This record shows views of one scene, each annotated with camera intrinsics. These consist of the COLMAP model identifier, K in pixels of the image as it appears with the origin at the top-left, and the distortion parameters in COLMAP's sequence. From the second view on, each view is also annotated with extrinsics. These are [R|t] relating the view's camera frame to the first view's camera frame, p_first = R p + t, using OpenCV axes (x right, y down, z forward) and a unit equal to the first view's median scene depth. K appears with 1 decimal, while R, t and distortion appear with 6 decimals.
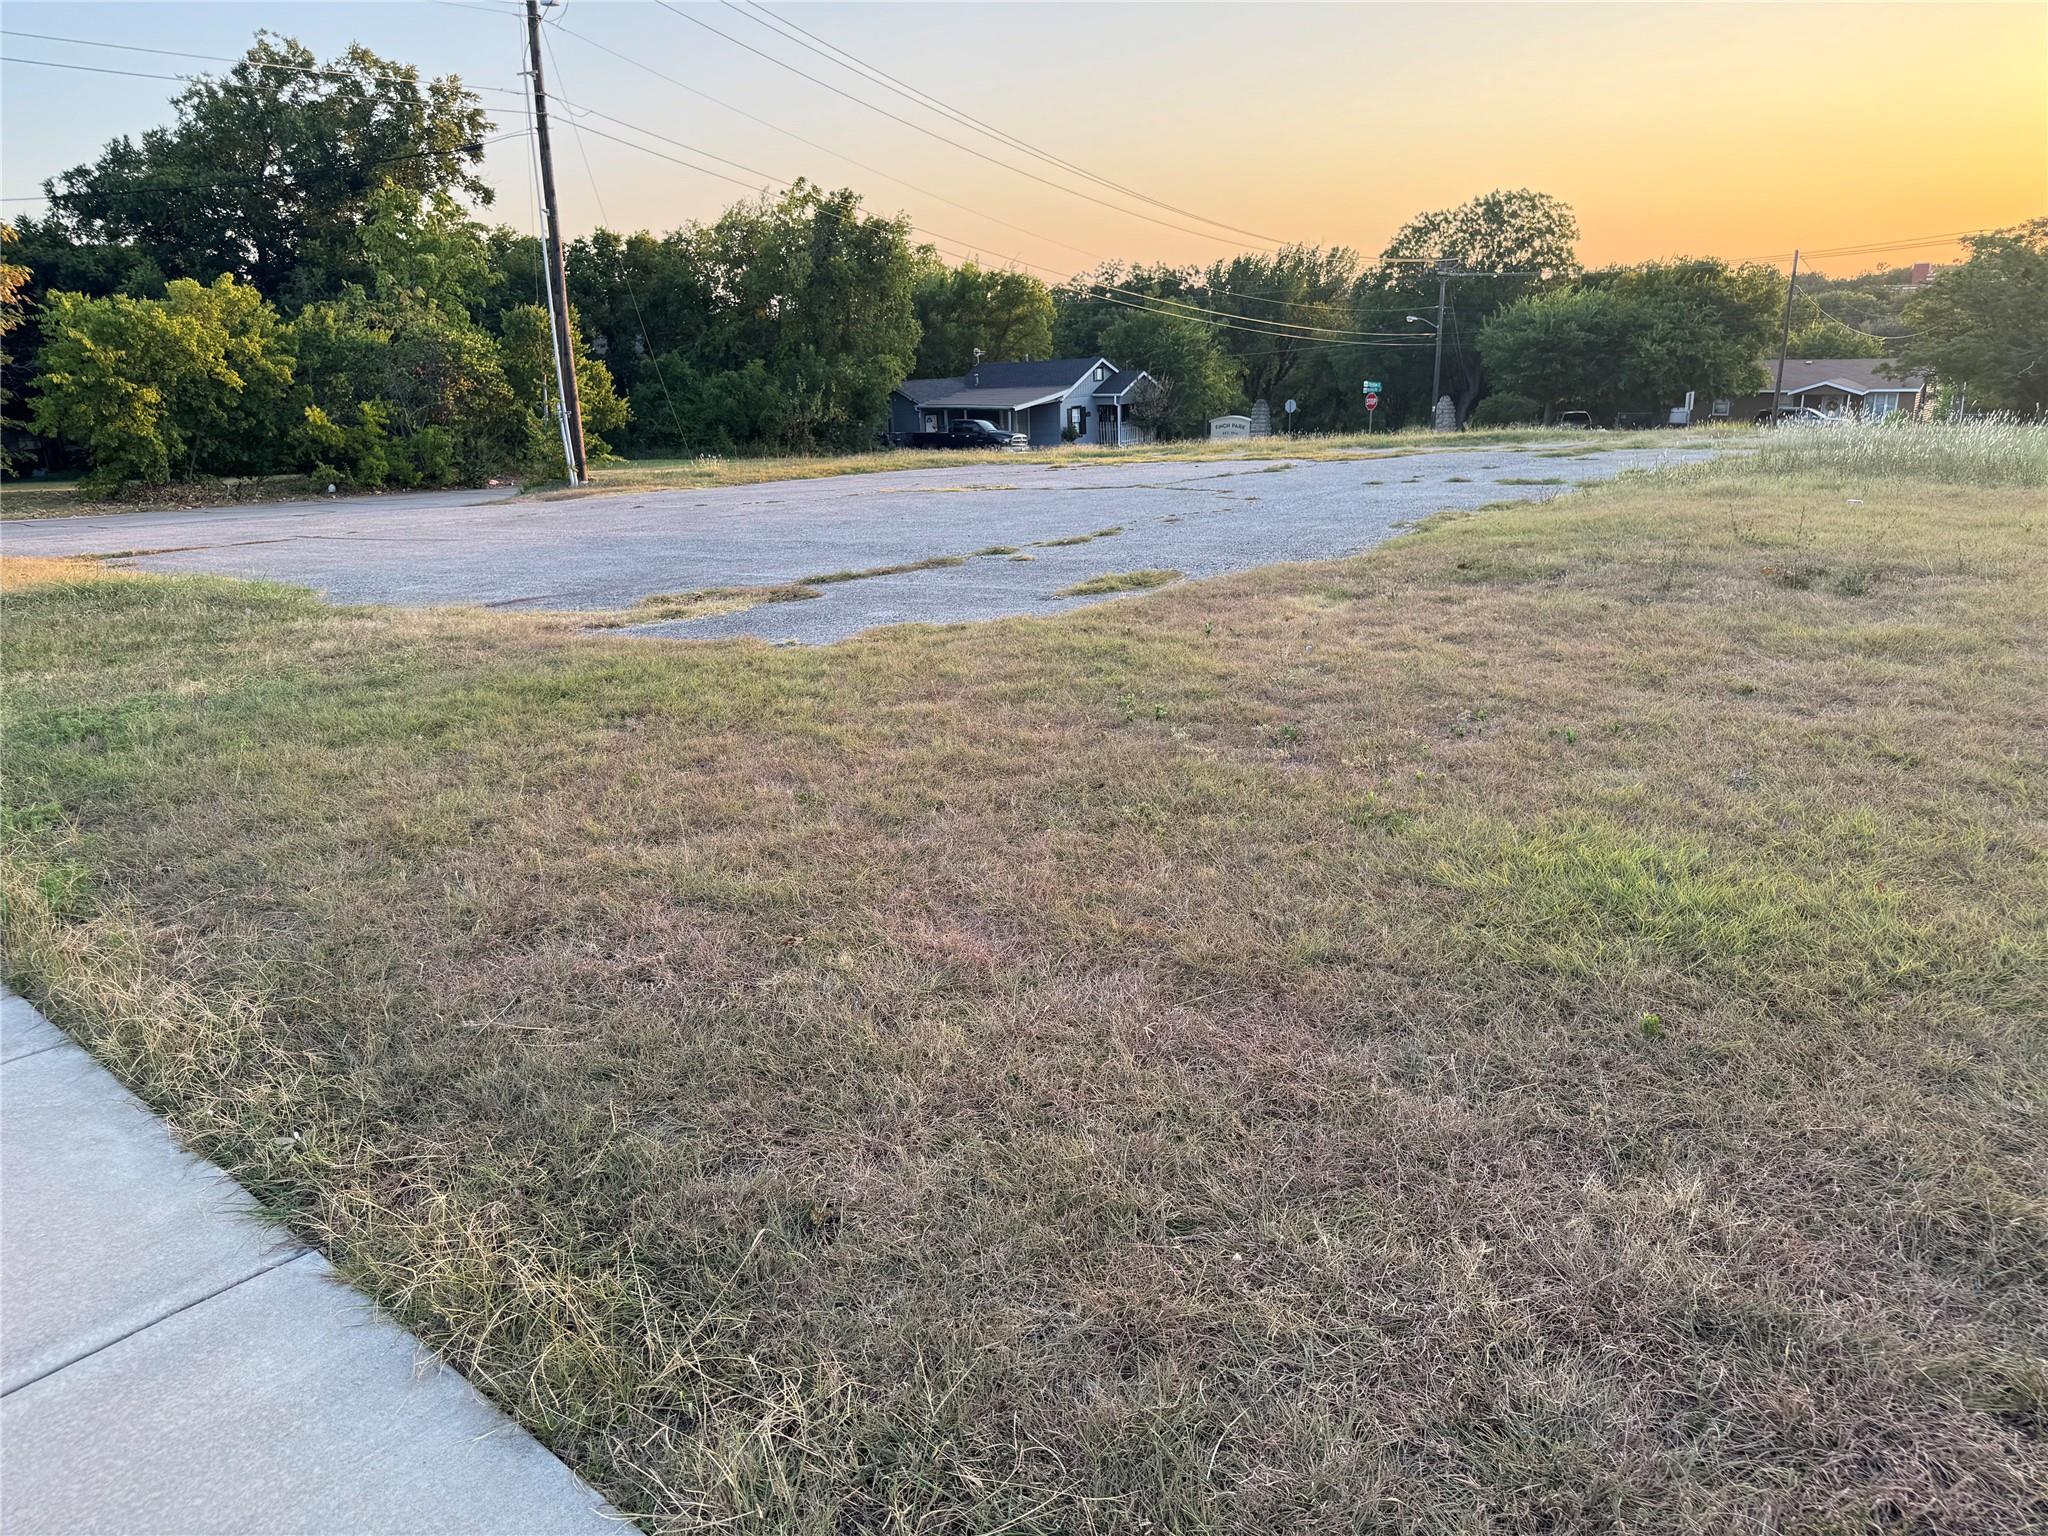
lens RADIAL K [[1437.5, 0, 1003.1], [0, 1437.5, 779.4], [0, 0, 1]] dist [0.122518, -0.193518]
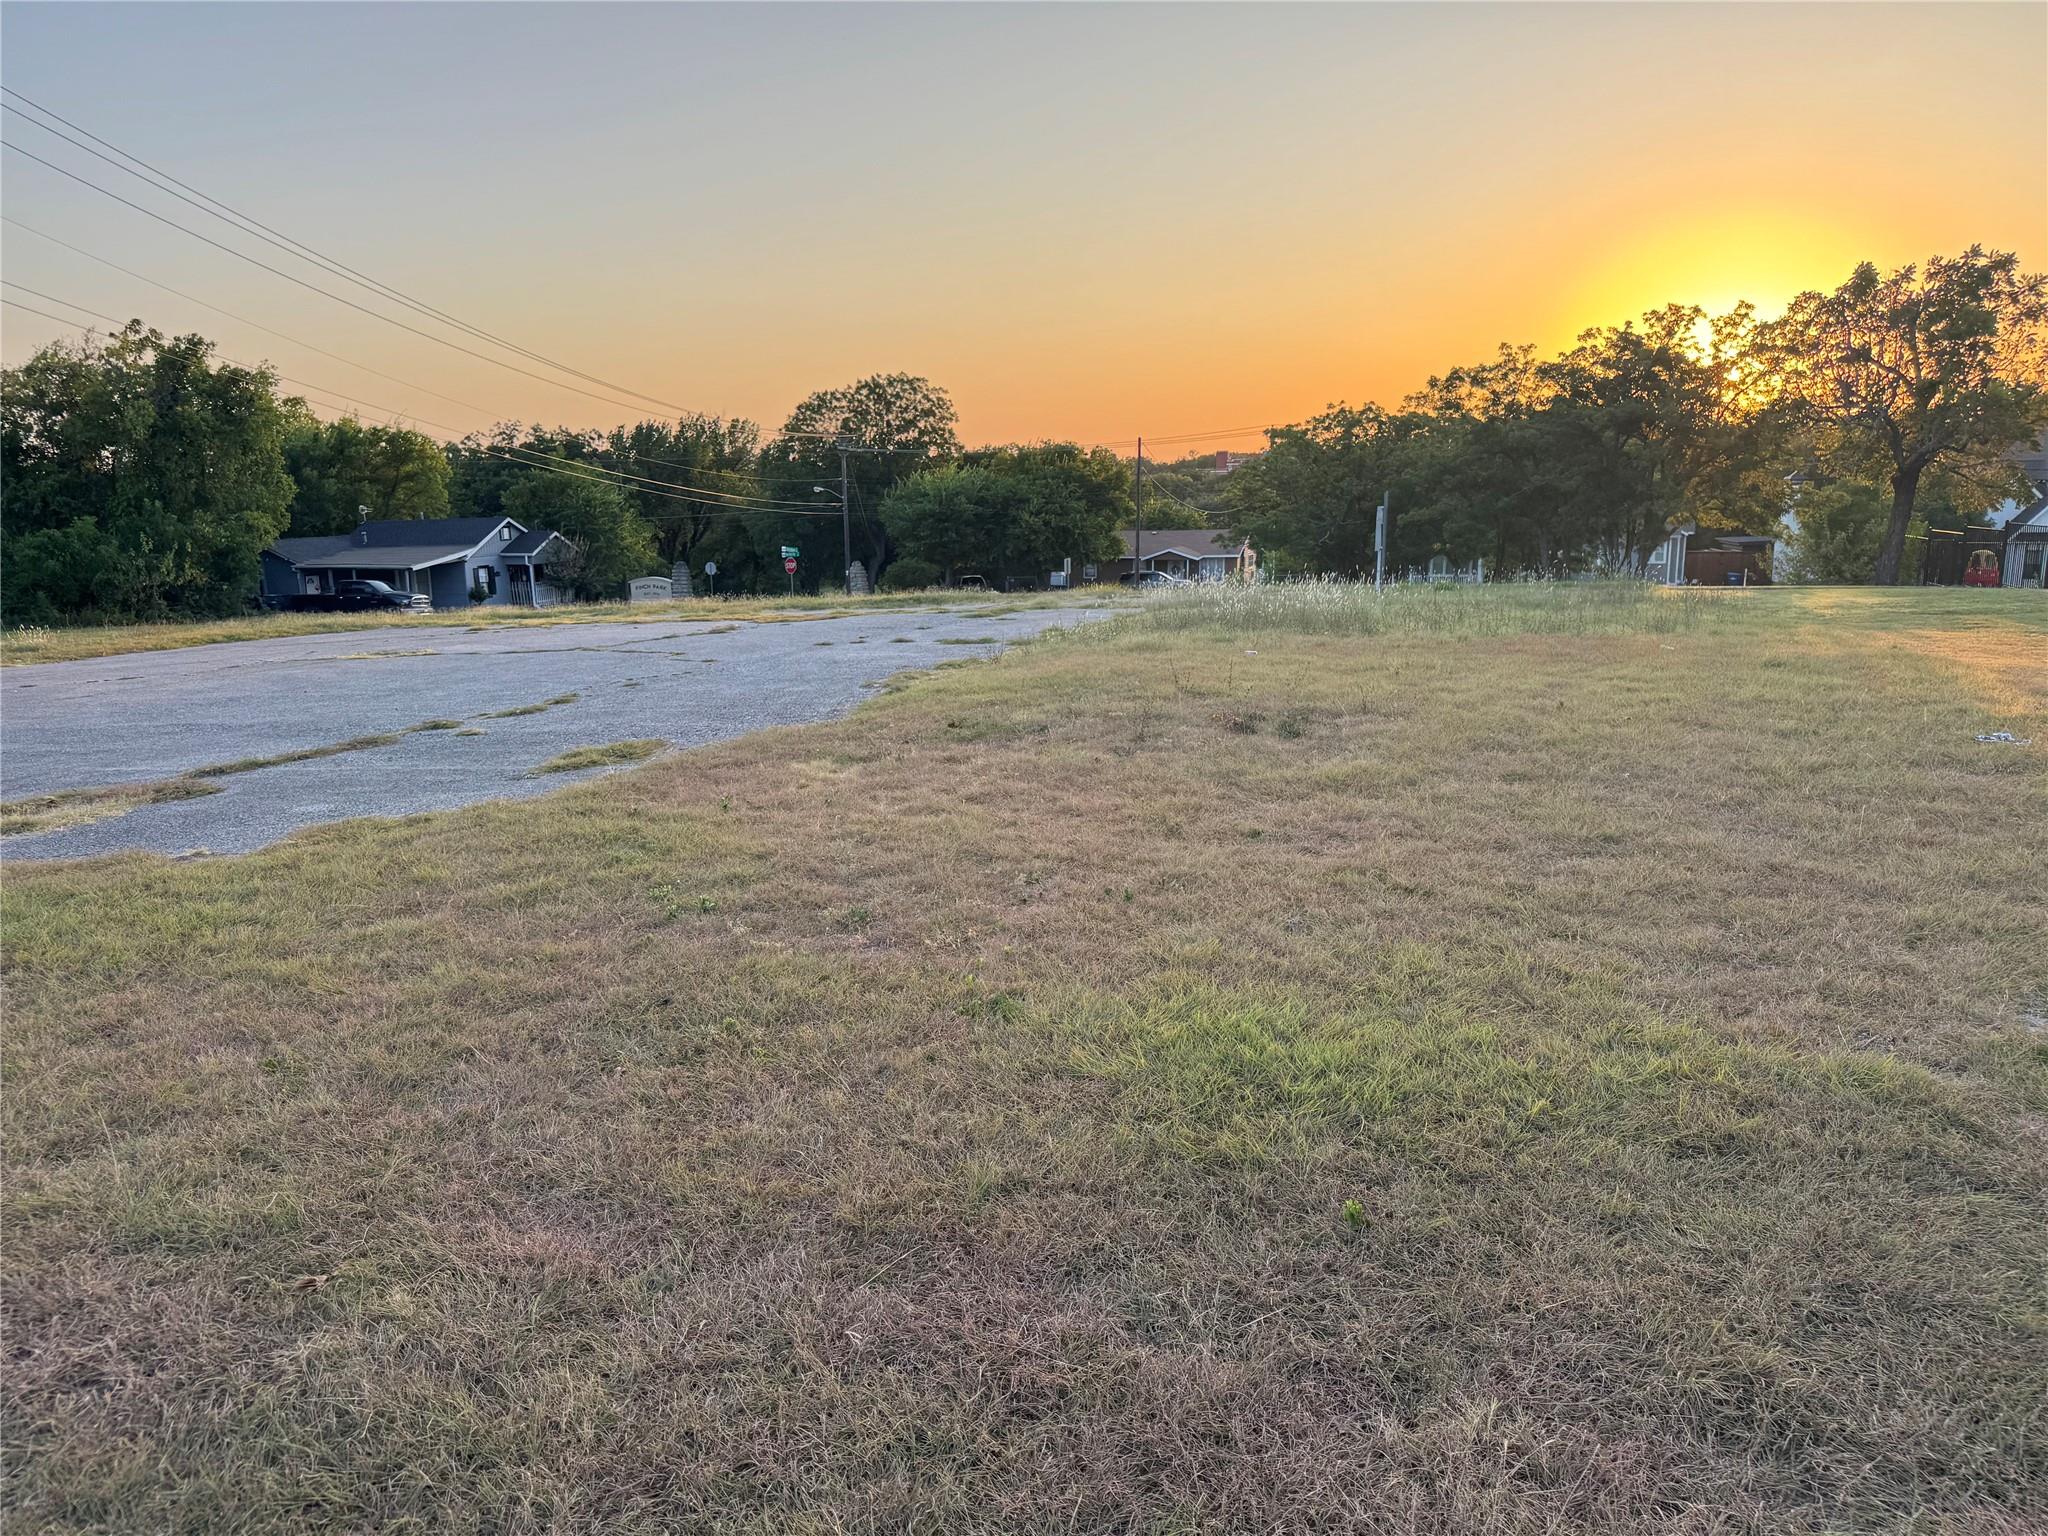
lens RADIAL K [[1445.0, 0, 1014.3], [0, 1445.0, 764.4], [0, 0, 1]] dist [0.130466, -0.238067]
pose [[0.919965, -0.055144, 0.388102, -0.030966], [0.100107, 0.990277, -0.096591, -0.013757], [-0.379002, 0.127712, 0.916541, 0.049509]]
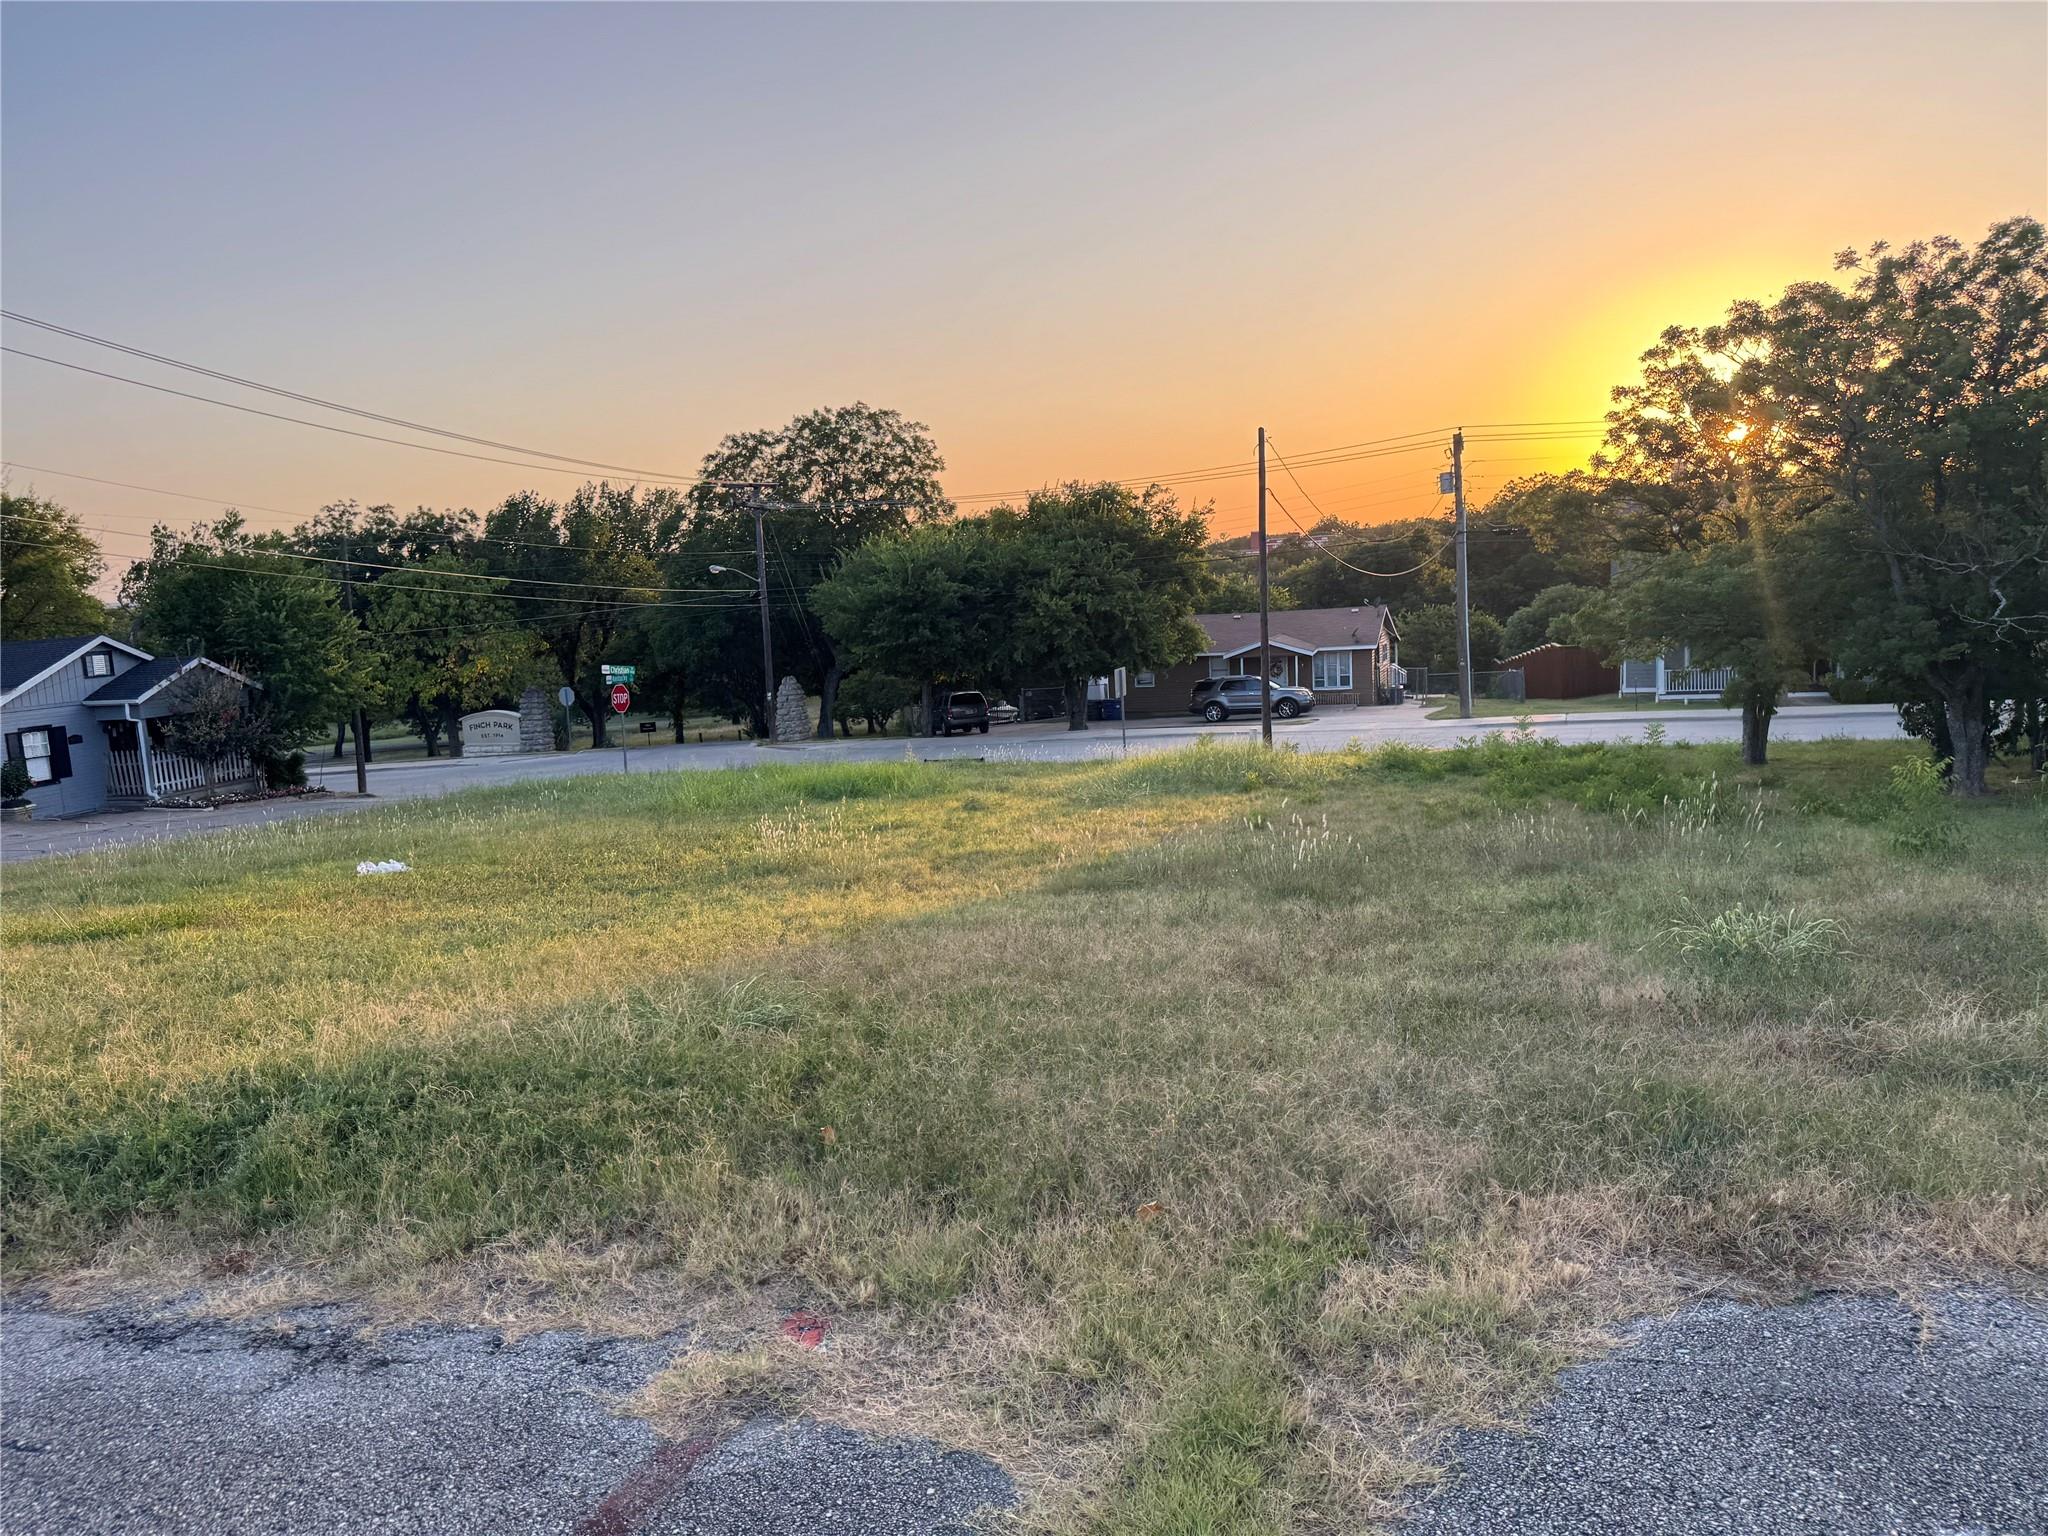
lens RADIAL K [[1415.7, 0, 1024.0], [0, 1415.7, 768.0], [0, 0, 1]] dist [0.062635, -0.000002]
pose [[0.924687, -0.067511, 0.374696, 0.649313], [0.134329, 0.978714, -0.155162, -0.431511], [-0.356245, 0.193809, 0.914072, 1.514162]]
